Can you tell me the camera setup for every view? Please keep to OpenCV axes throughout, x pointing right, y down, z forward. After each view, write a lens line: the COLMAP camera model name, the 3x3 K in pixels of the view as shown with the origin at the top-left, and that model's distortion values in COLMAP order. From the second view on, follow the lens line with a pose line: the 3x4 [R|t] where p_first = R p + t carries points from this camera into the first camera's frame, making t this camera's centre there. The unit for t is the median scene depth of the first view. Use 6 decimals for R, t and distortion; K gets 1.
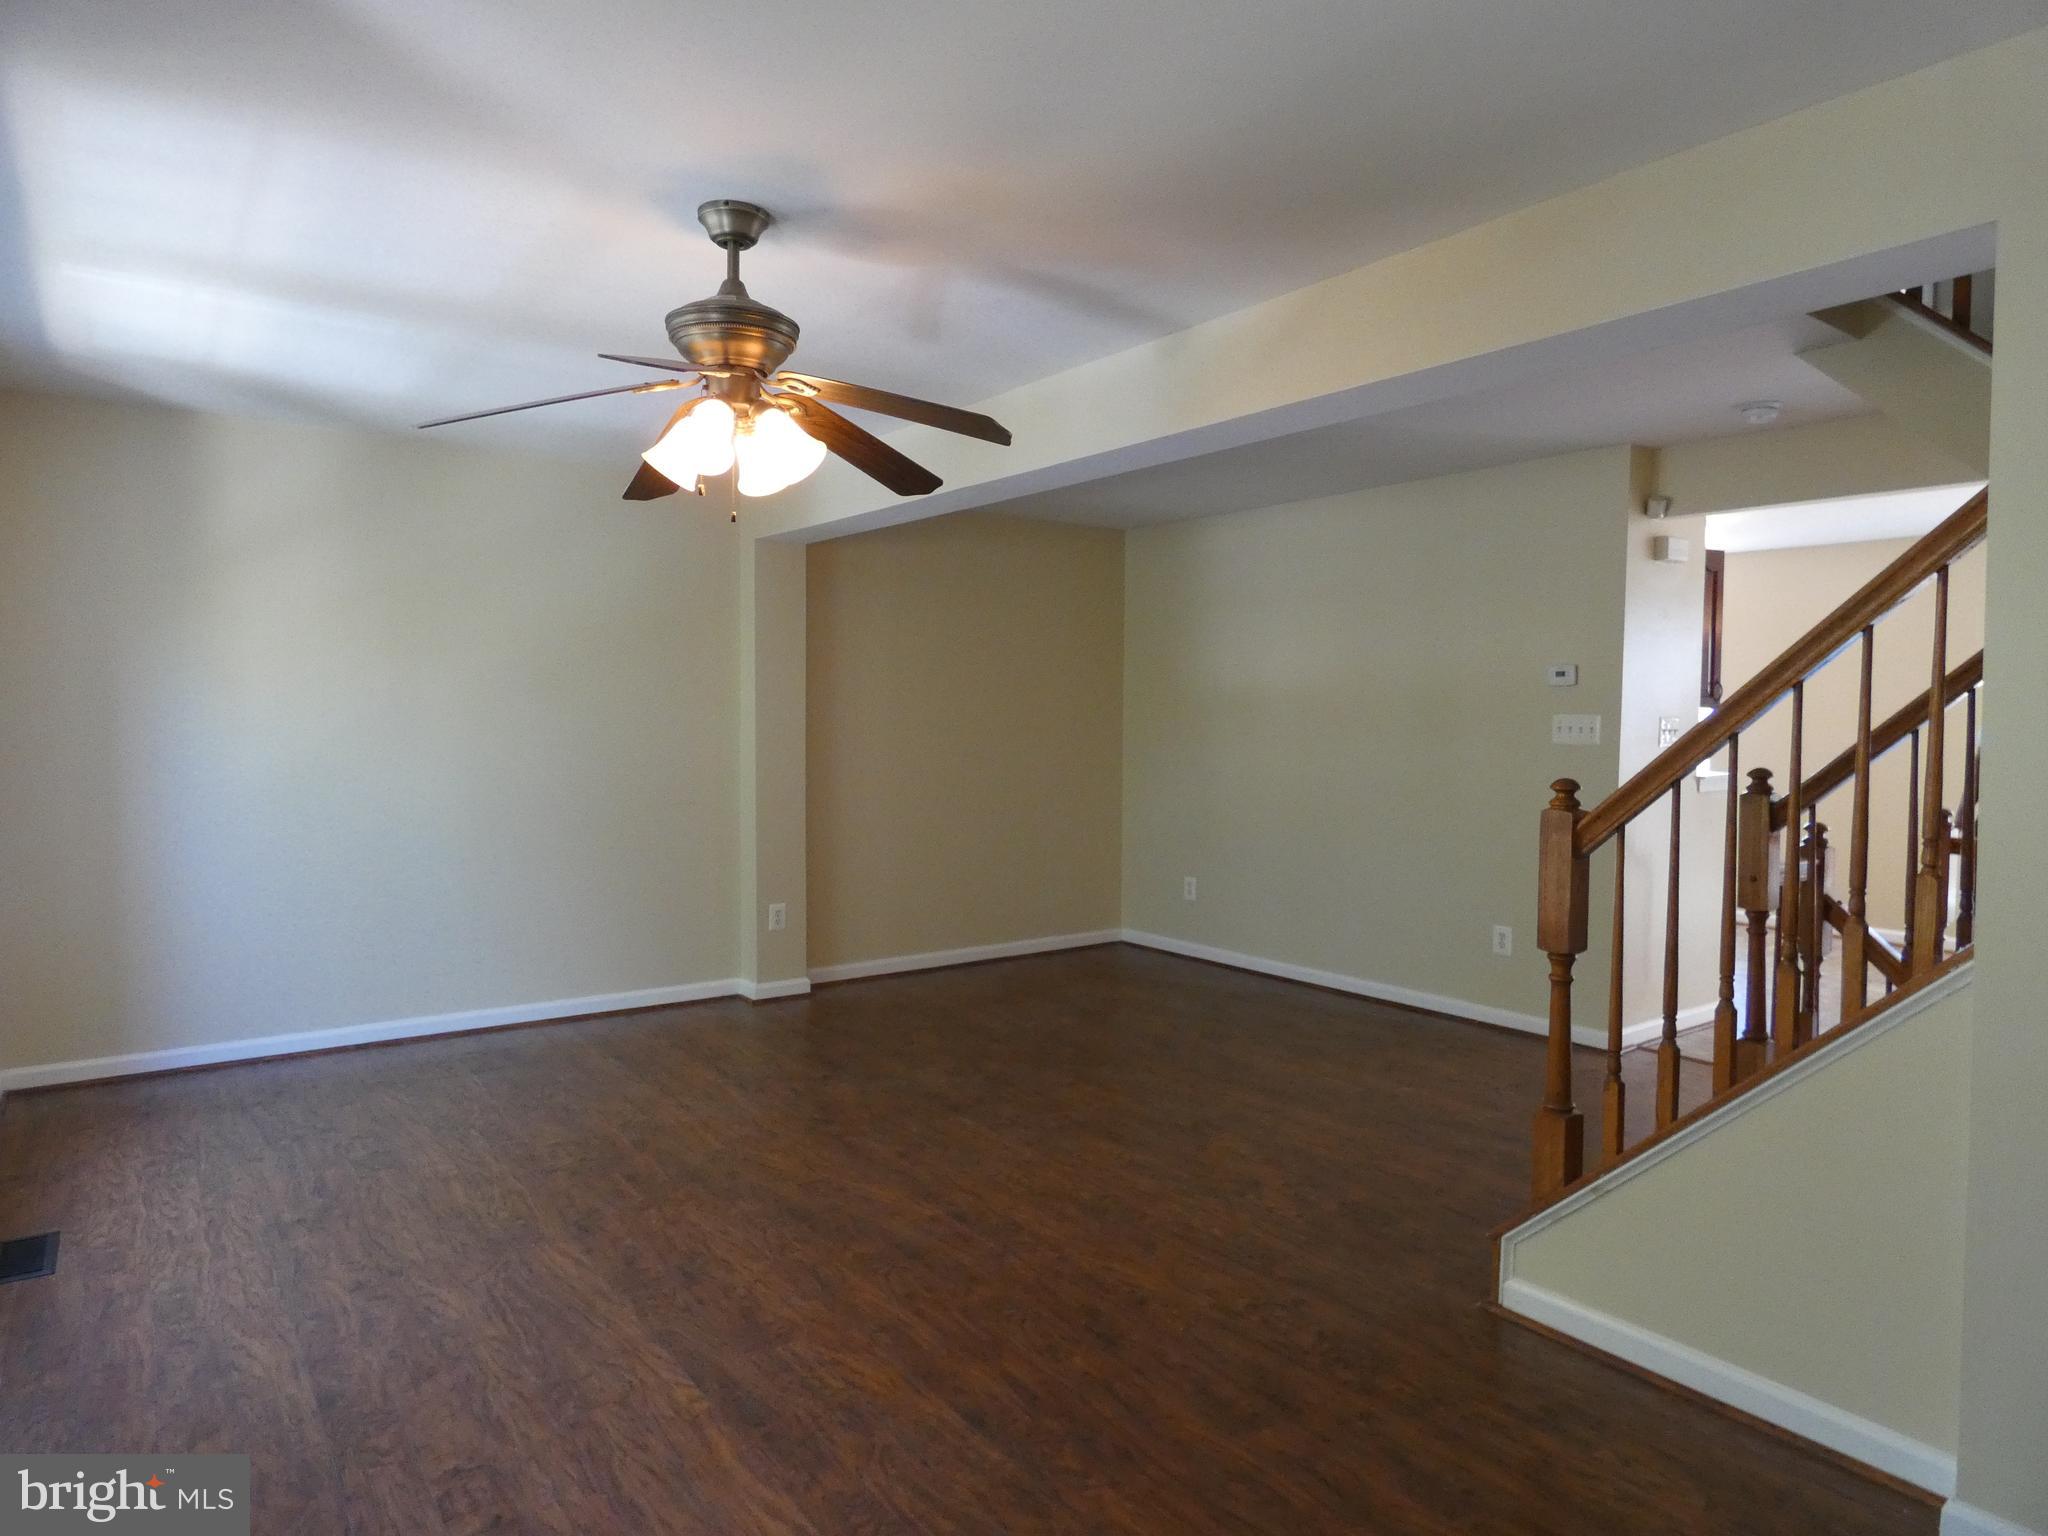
lens RADIAL K [[1229.2, 0, 1024.0], [0, 1229.2, 768.0], [0, 0, 1]] dist [-0.010918, -0.000507]
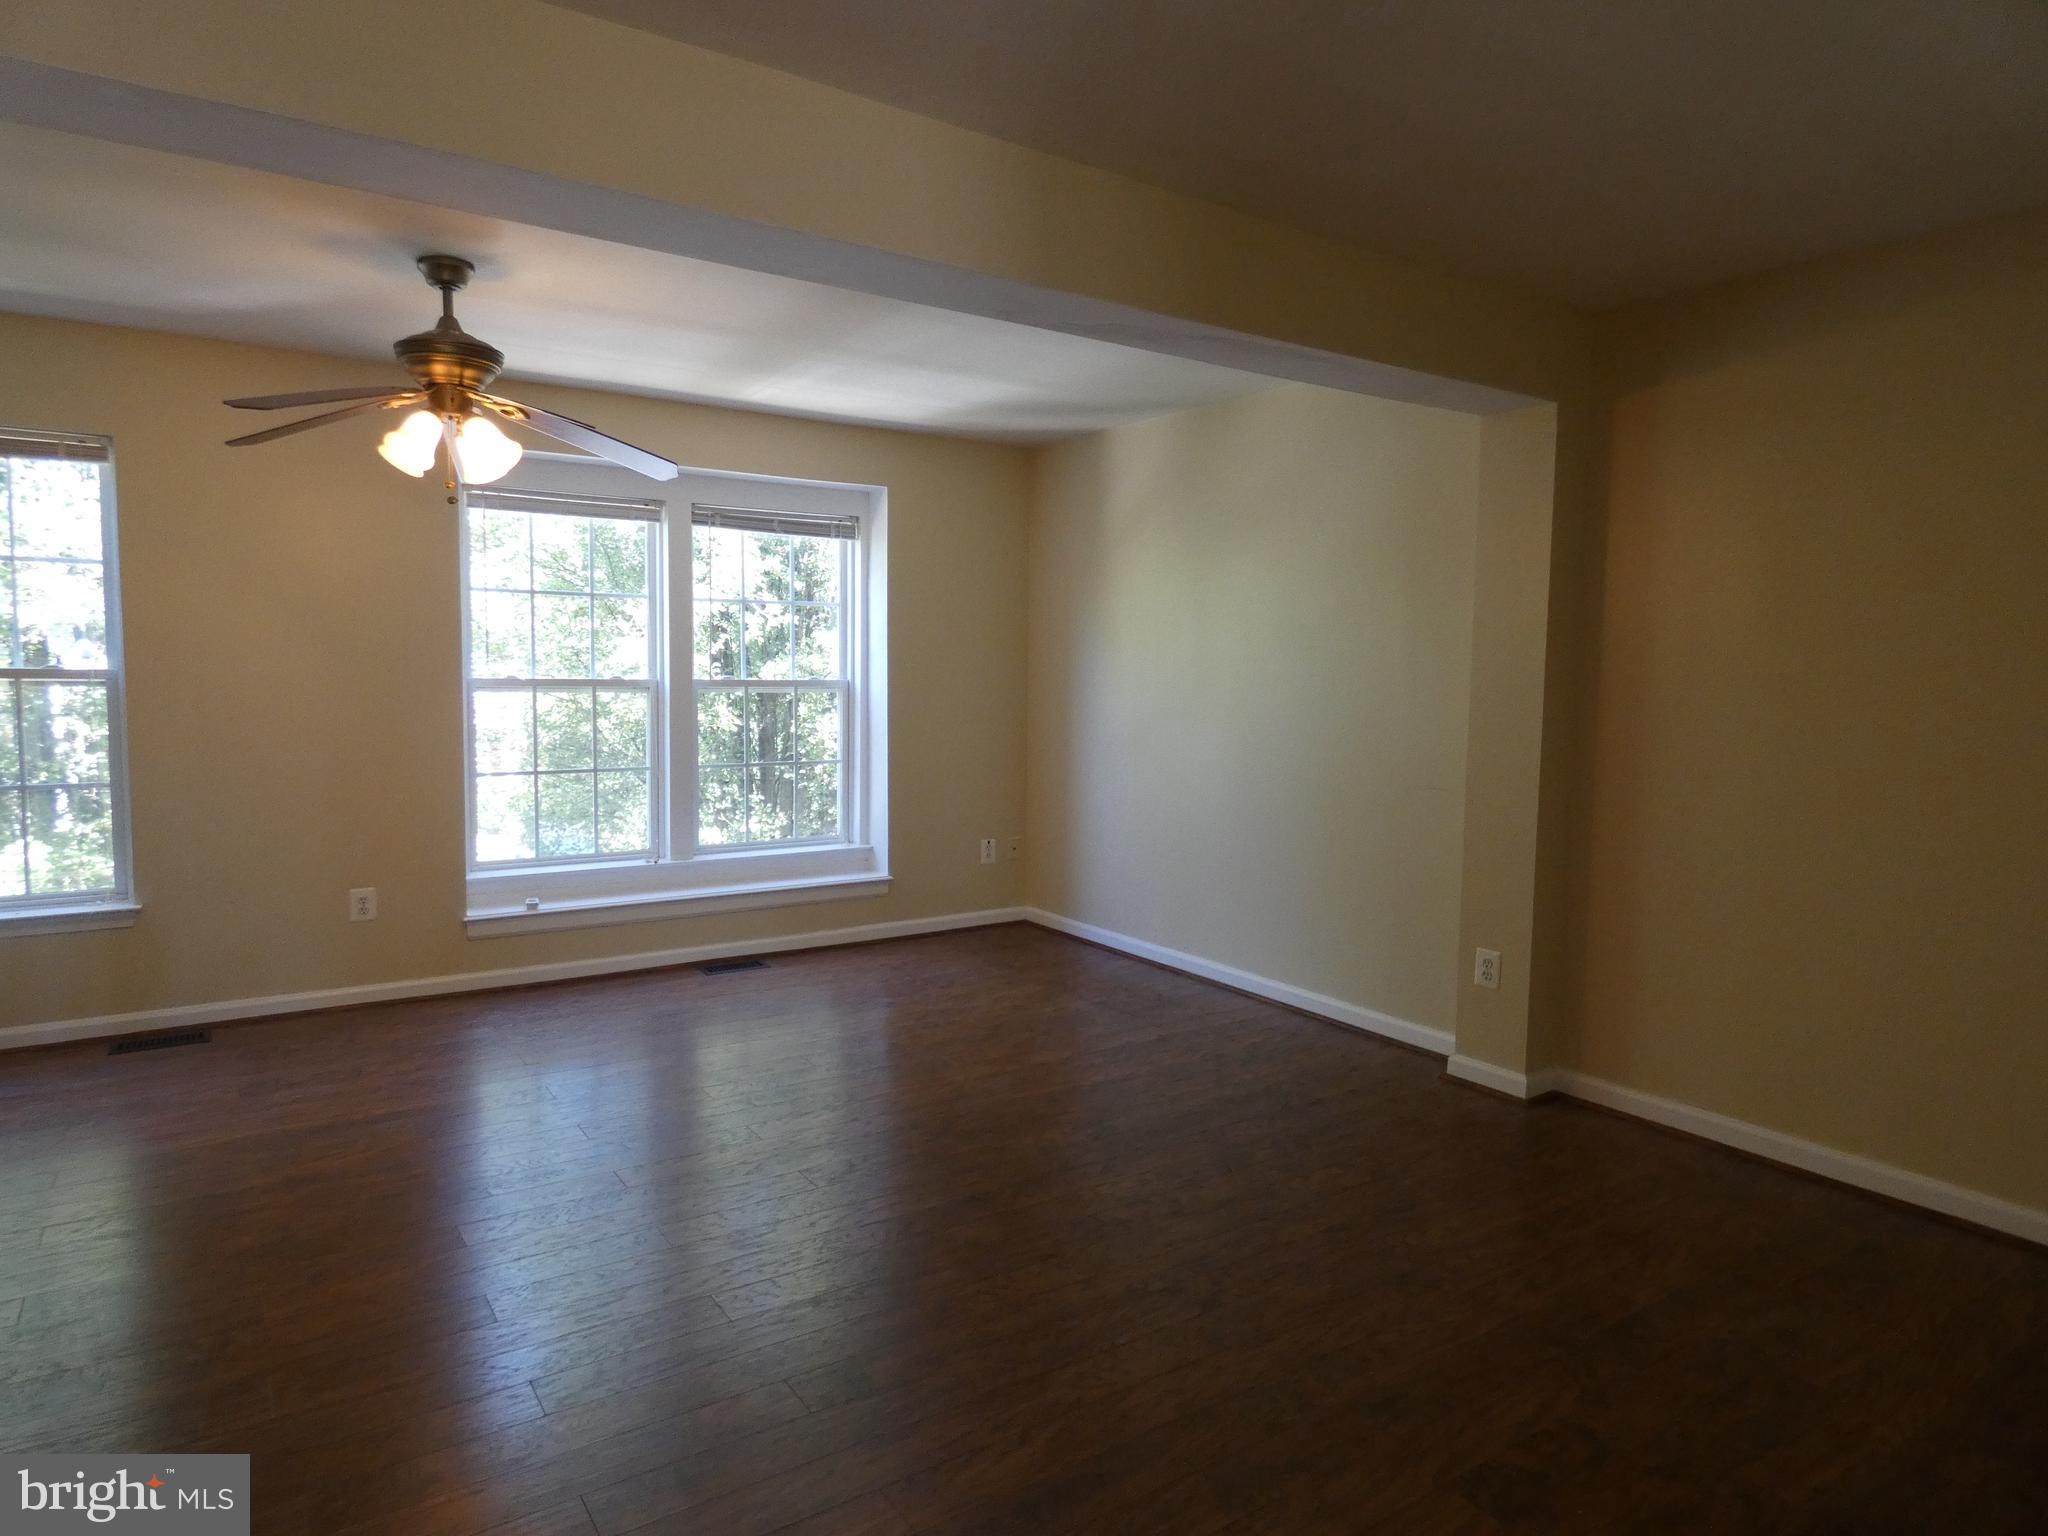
lens RADIAL K [[1229.2, 0, 1024.0], [0, 1229.2, 768.0], [0, 0, 1]] dist [-0.010918, -0.000507]
pose [[-0.043515, 0.072477, -0.996420, 0.521412], [-0.058736, 0.995454, 0.074972, -0.027610], [0.997325, 0.061788, -0.039060, 0.829398]]
